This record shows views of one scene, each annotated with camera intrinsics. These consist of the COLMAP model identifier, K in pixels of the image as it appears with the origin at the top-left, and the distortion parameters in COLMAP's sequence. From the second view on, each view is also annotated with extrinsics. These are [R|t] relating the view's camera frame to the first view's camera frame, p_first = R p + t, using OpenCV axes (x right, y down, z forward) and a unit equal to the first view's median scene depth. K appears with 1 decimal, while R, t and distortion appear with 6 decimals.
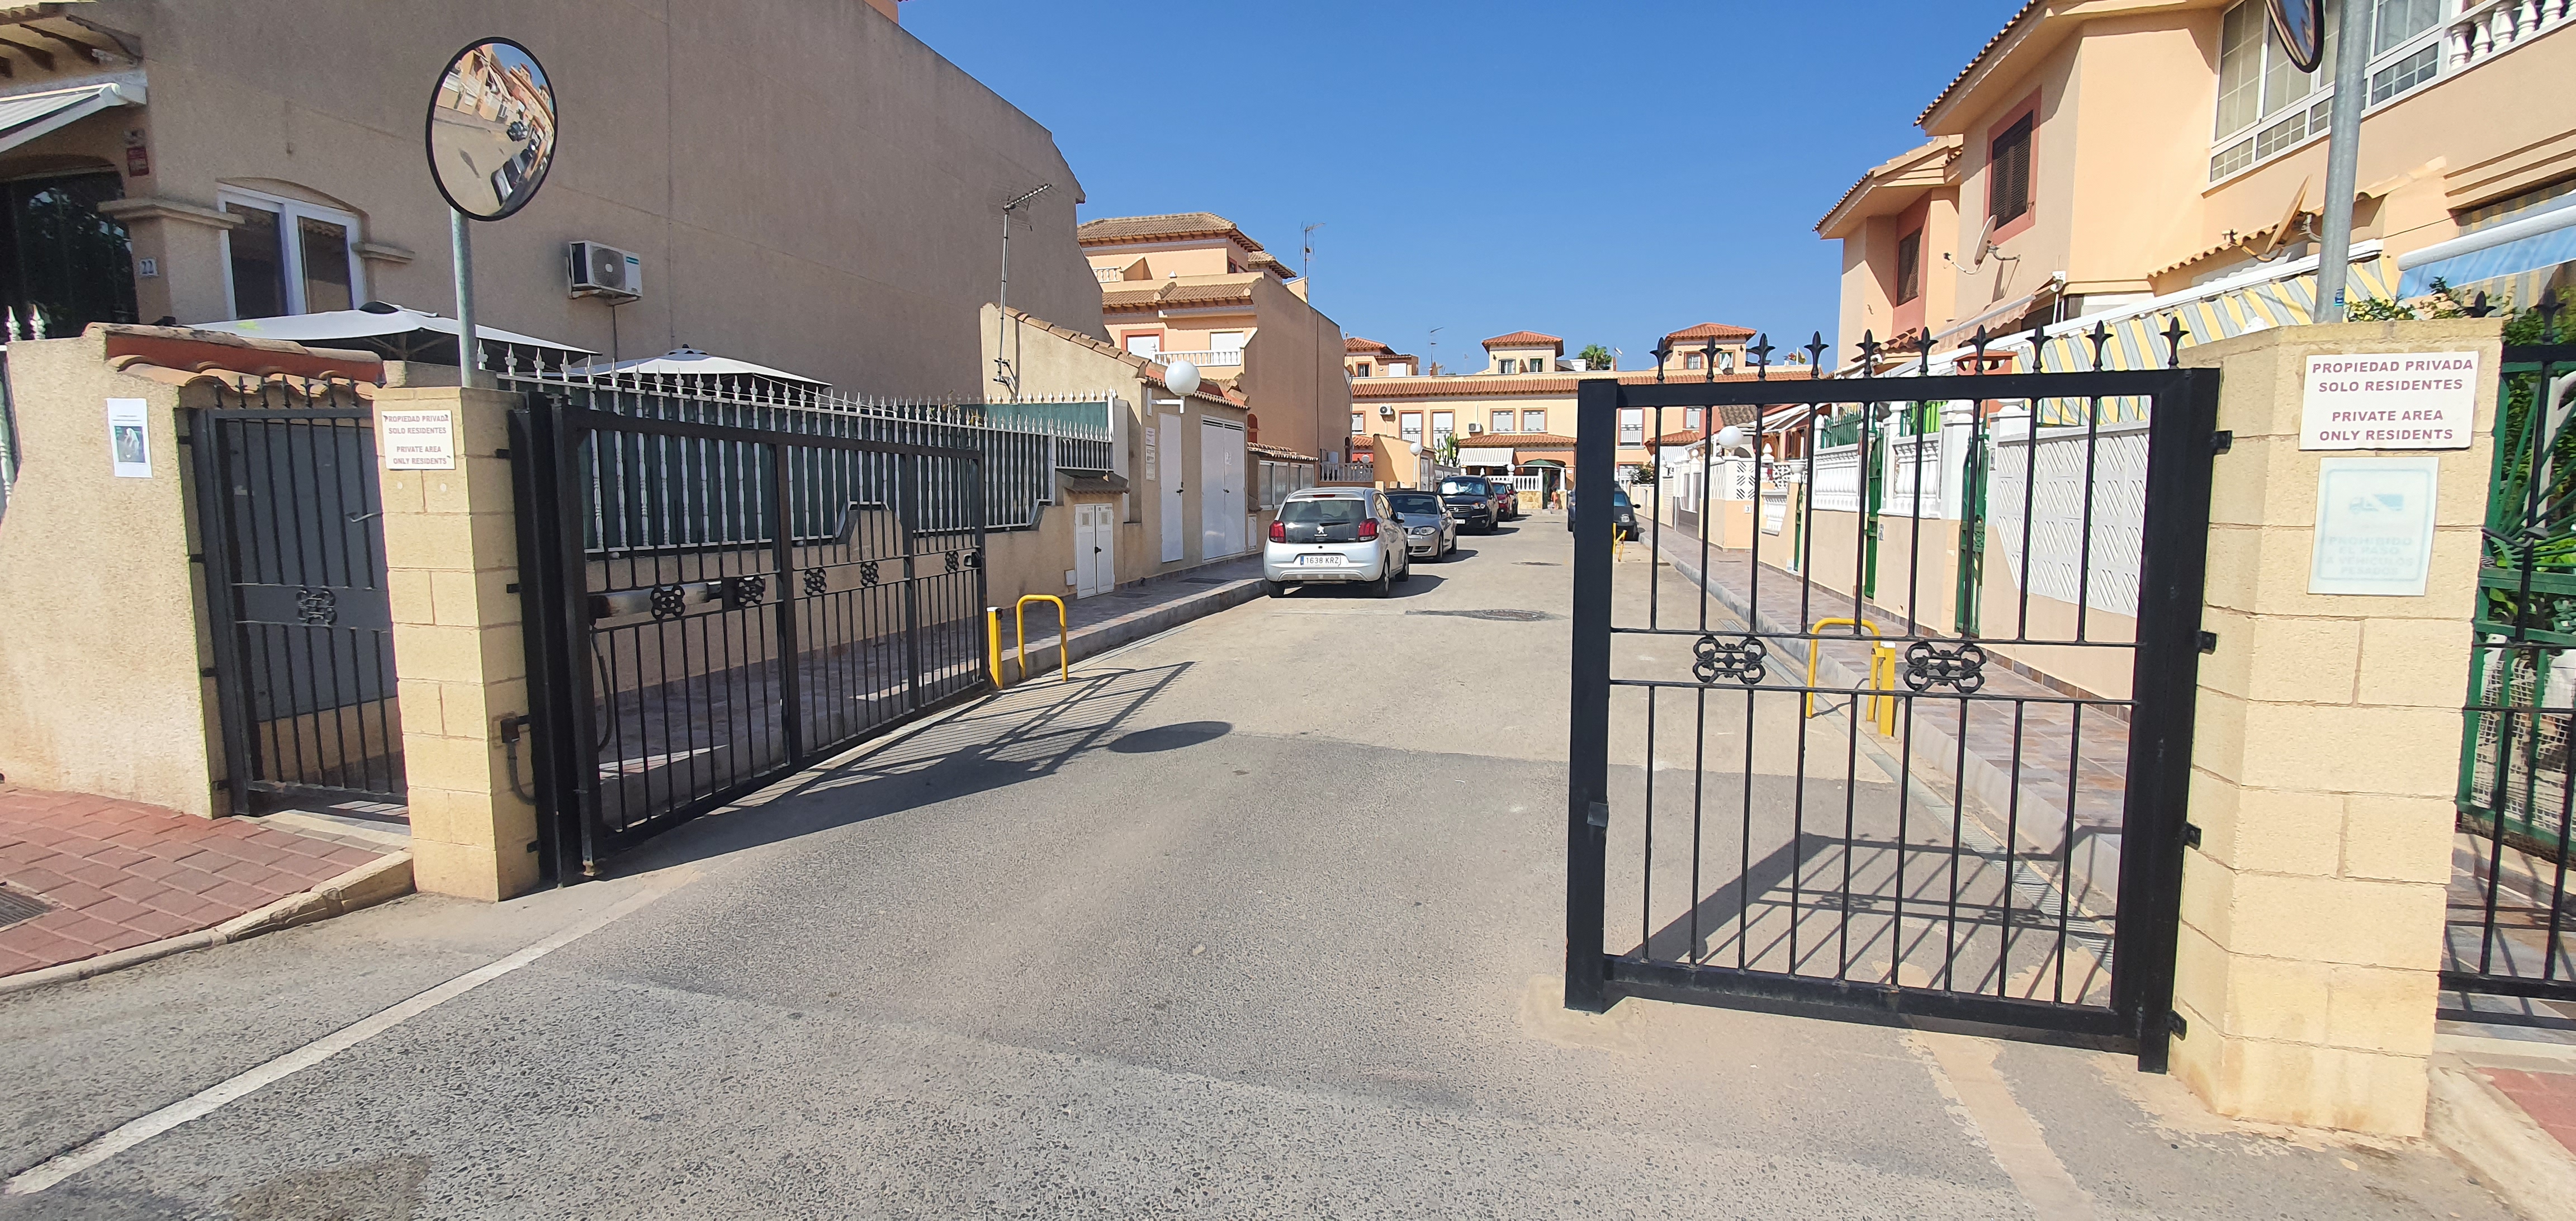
lens RADIAL K [[1062.4, 0, 1288.0], [0, 1062.4, 610.5], [0, 0, 1]] dist [0.000341, -0.000766]
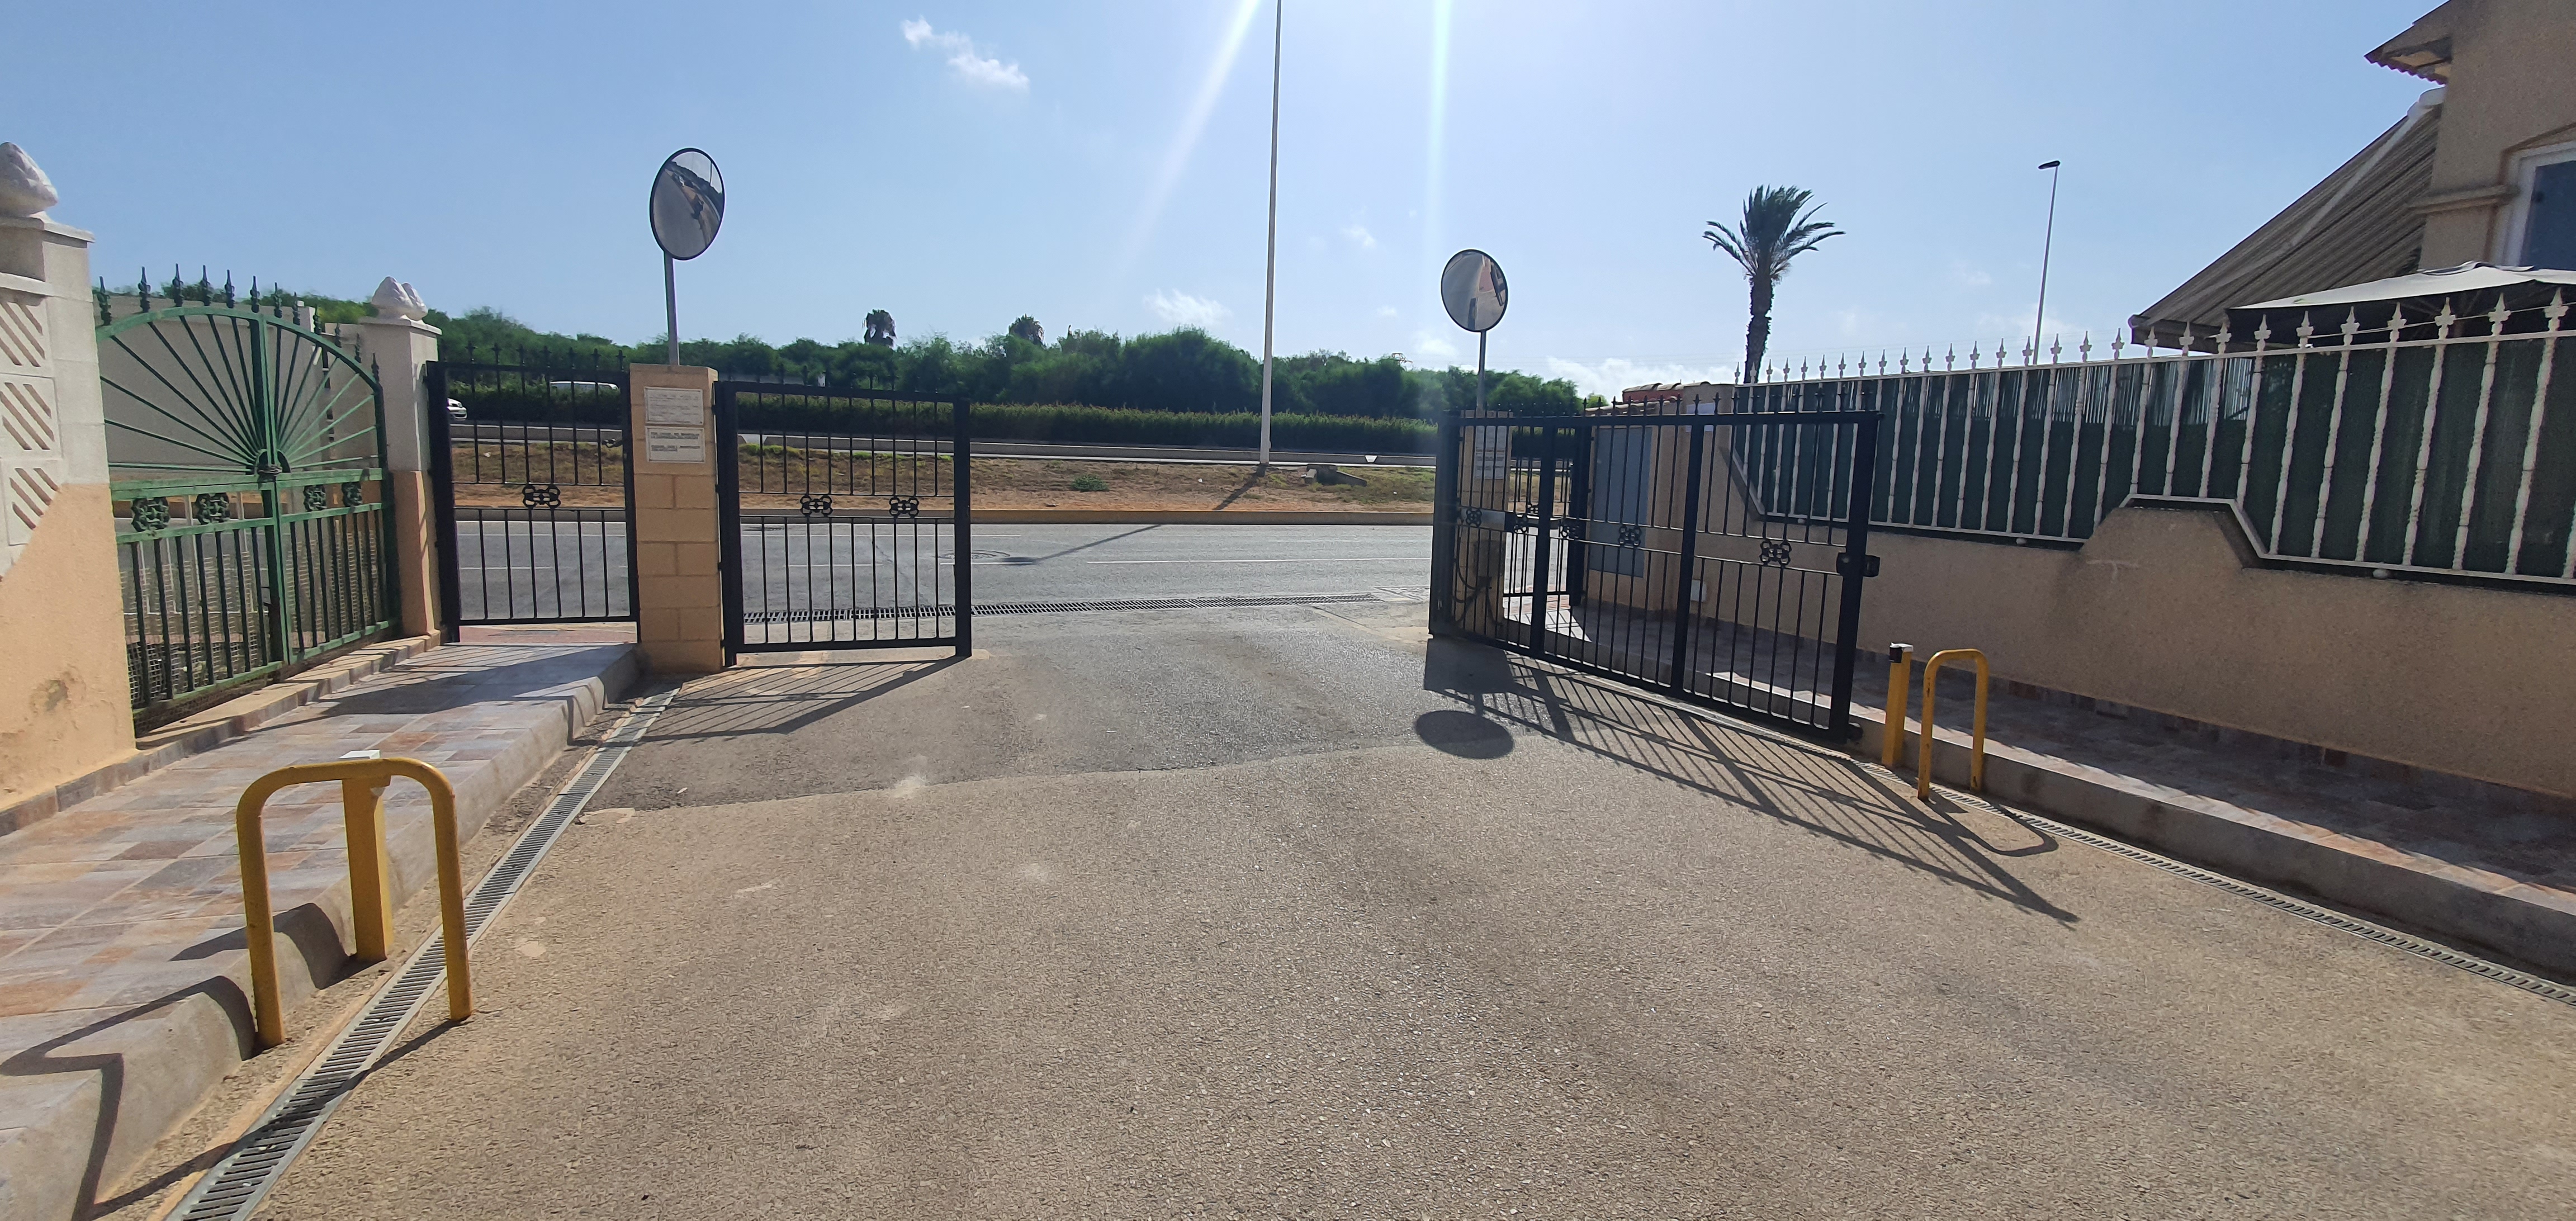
lens RADIAL K [[1062.4, 0, 1288.0], [0, 1062.4, 610.5], [0, 0, 1]] dist [0.000341, -0.000766]
pose [[-0.828699, 0.075192, -0.554620, 0.460820], [-0.077697, 0.965885, 0.247043, -0.175487], [0.554275, 0.247817, -0.794586, 1.411936]]
